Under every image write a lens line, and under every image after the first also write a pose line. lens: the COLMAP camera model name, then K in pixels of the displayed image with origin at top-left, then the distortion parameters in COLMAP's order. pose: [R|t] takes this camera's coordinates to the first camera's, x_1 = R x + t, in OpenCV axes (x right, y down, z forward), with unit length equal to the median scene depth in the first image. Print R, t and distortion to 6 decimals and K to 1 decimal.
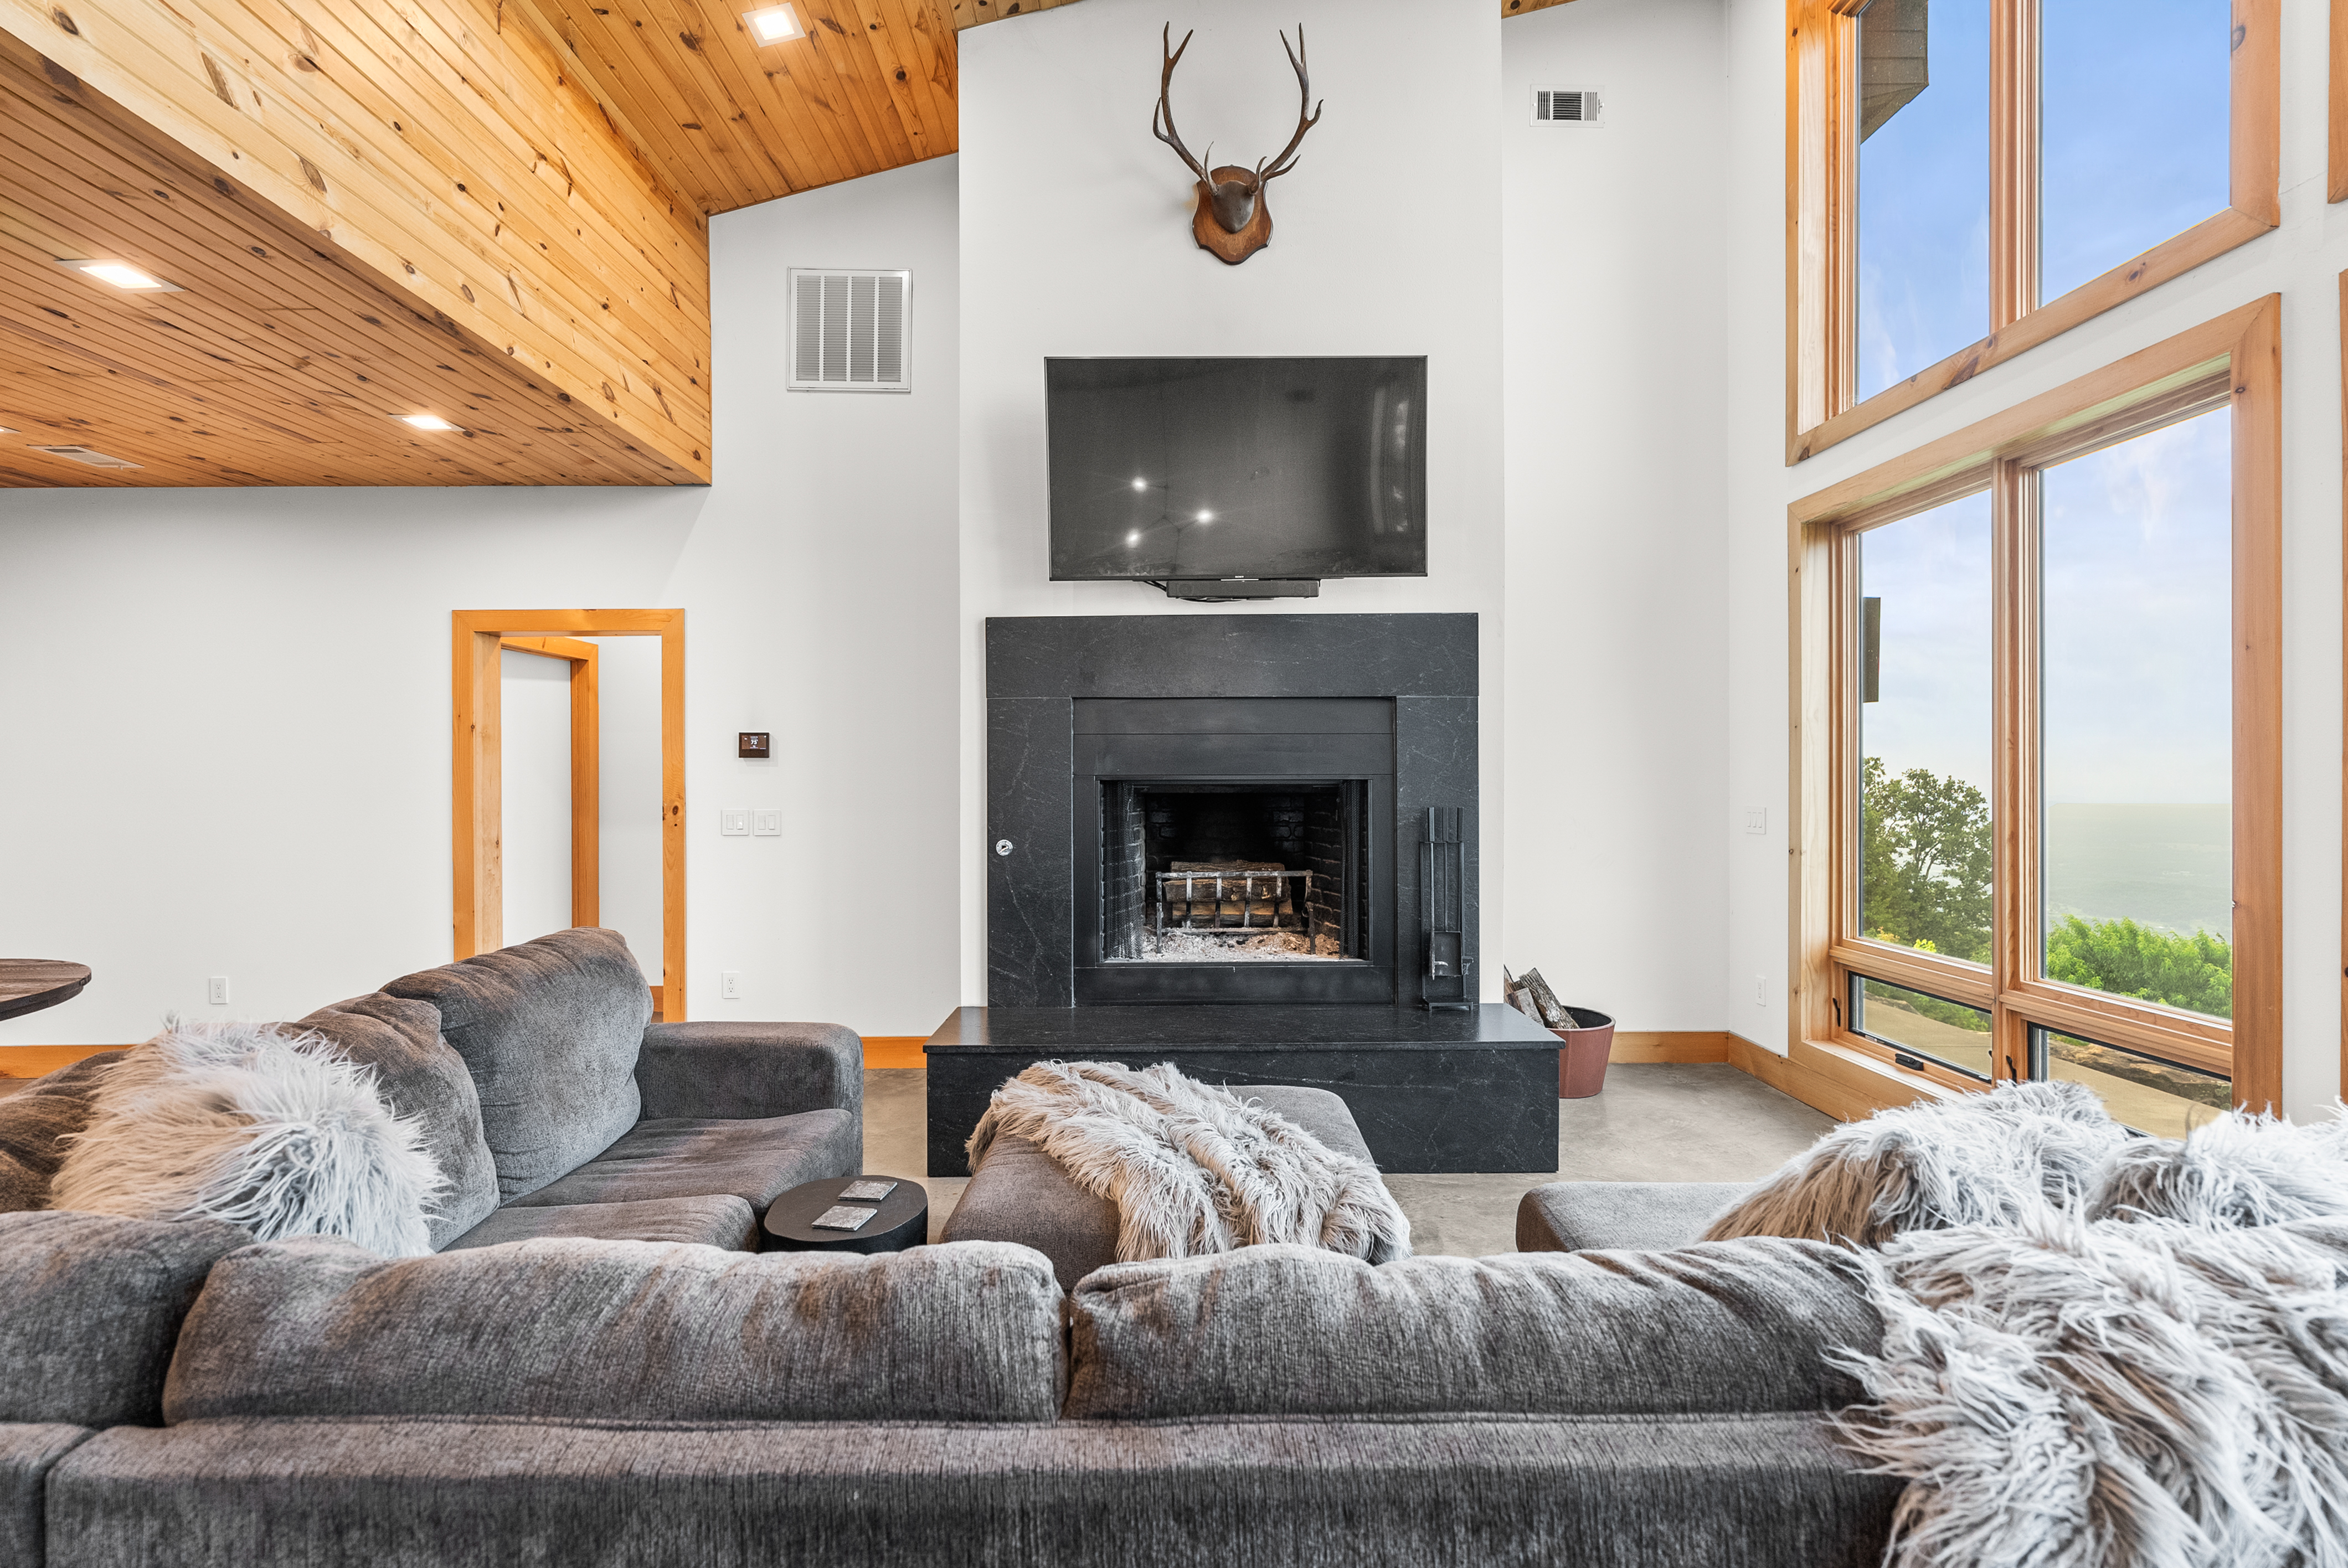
lens RADIAL K [[1234.5, 0, 1166.2], [0, 1234.5, 812.7], [0, 0, 1]] dist [-0.006365, -0.000548]
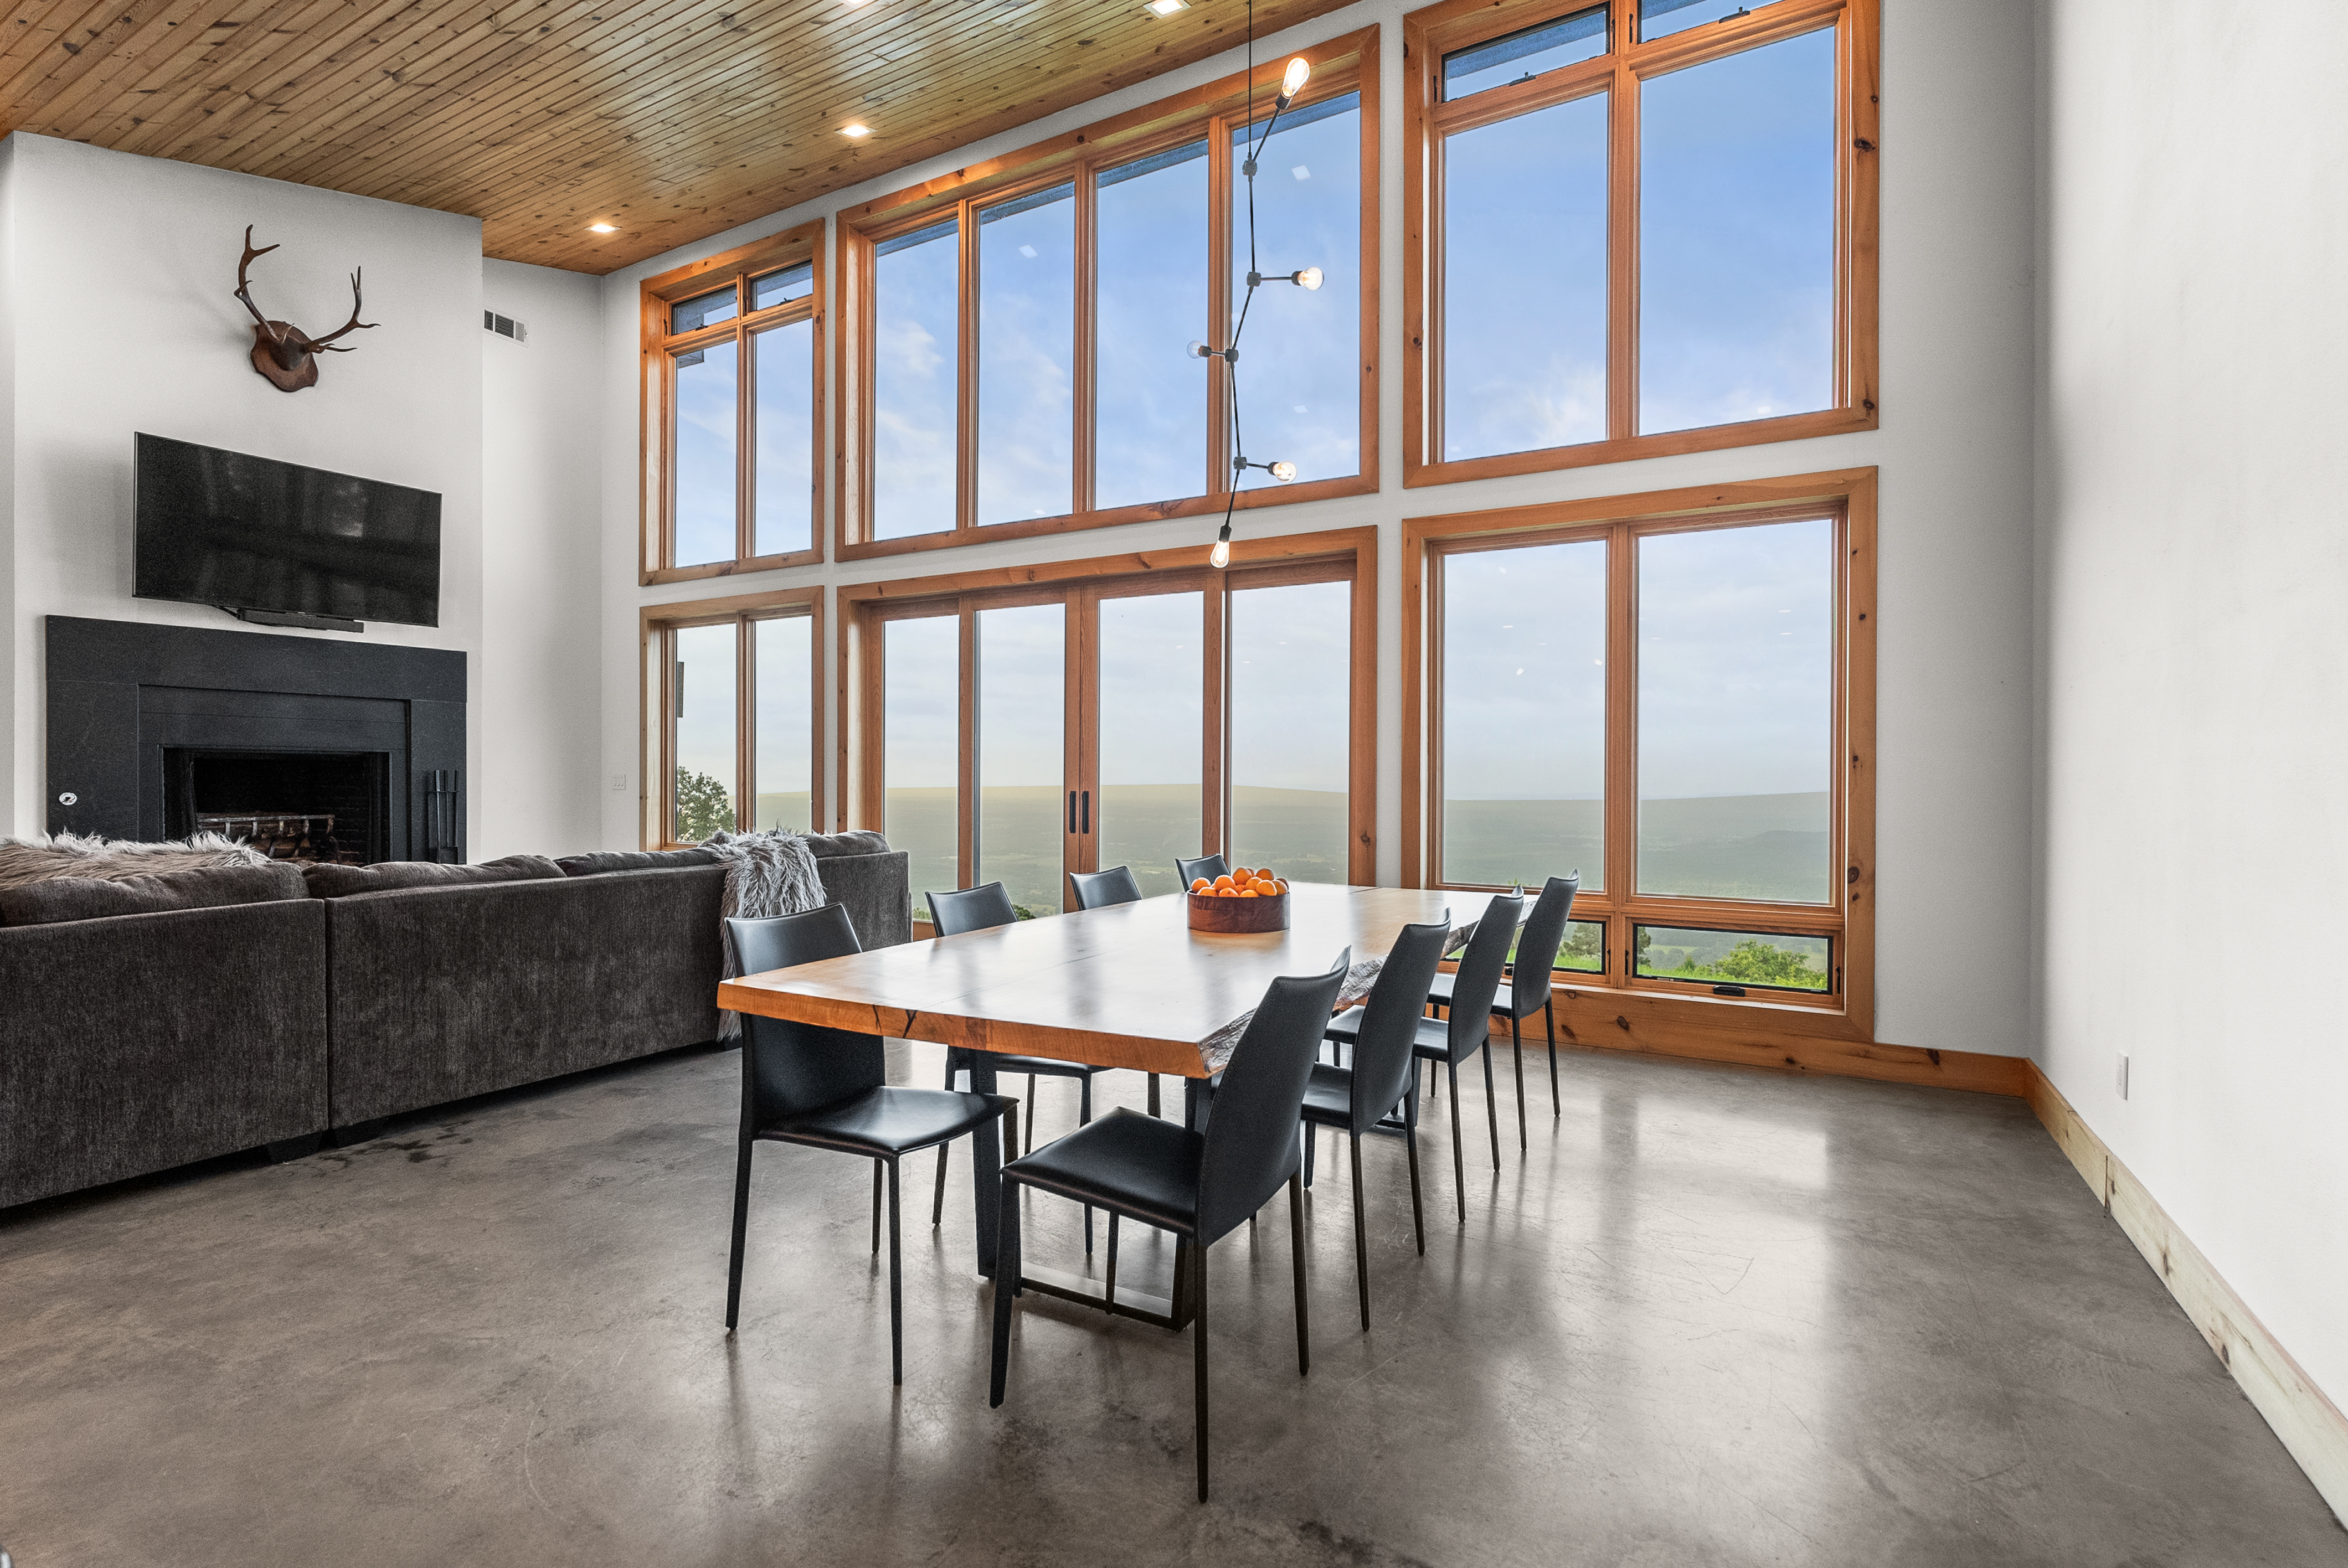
lens RADIAL K [[1881.4, 0, 1167.9], [0, 1881.4, 784.1], [0, 0, 1]] dist [-0.003329, 0.002228]
pose [[0.679846, 0.018074, 0.733132, -0.915287], [0.006316, 0.999515, -0.030497, 0.092625], [-0.733328, 0.025364, 0.679402, -1.333647]]
